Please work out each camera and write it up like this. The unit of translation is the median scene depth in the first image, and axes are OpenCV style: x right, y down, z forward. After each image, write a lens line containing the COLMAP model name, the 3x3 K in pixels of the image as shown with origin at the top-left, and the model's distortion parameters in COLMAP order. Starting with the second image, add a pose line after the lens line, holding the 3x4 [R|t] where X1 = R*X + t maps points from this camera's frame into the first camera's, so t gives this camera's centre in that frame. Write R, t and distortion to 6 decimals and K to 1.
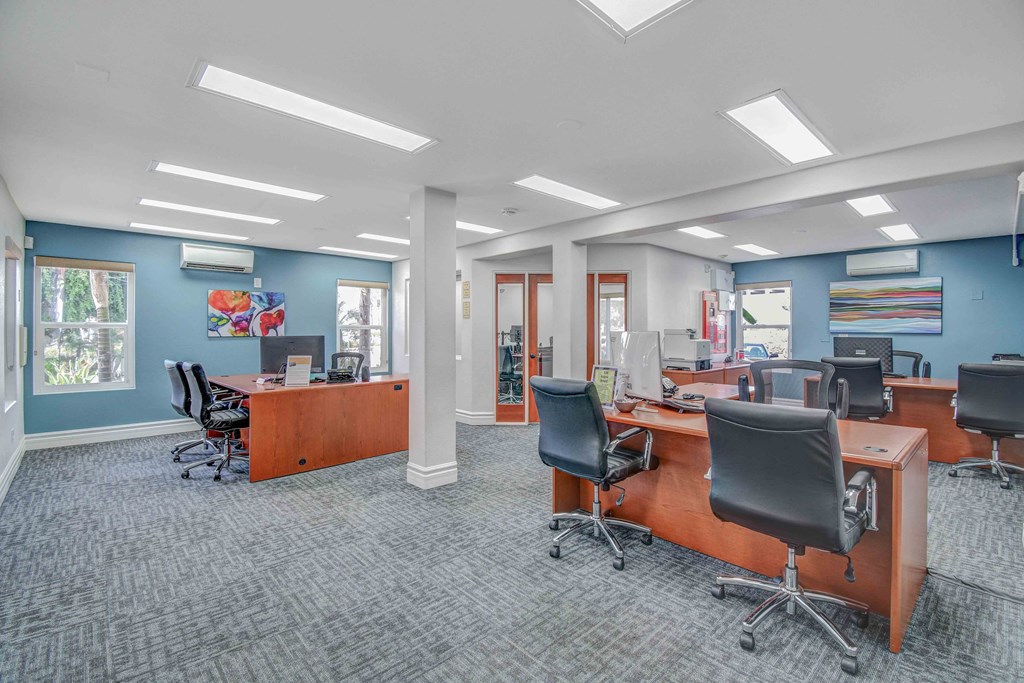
lens RADIAL K [[464.0, 0, 513.6], [0, 464.0, 336.6], [0, 0, 1]] dist [0.014183, -0.000021]
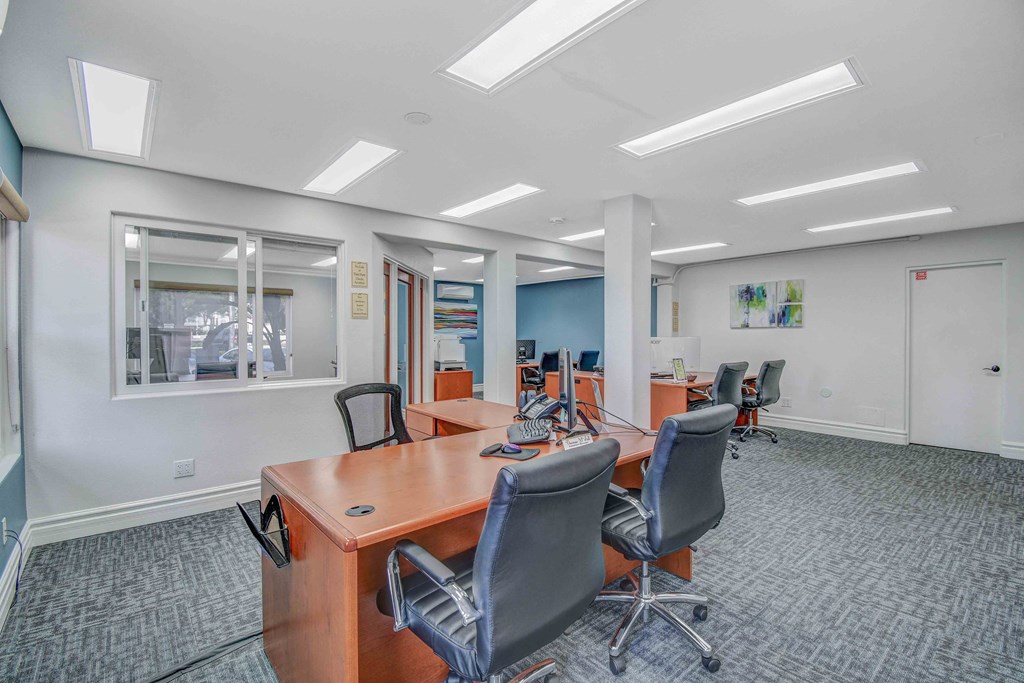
lens RADIAL K [[464.0, 0, 514.4], [0, 464.0, 338.7], [0, 0, 1]] dist [0.014183, -0.000021]
pose [[0.021908, -0.009890, 0.999711, -1.732242], [0.006793, 0.999929, 0.009743, -0.037044], [-0.999737, 0.006578, 0.021974, 1.764263]]
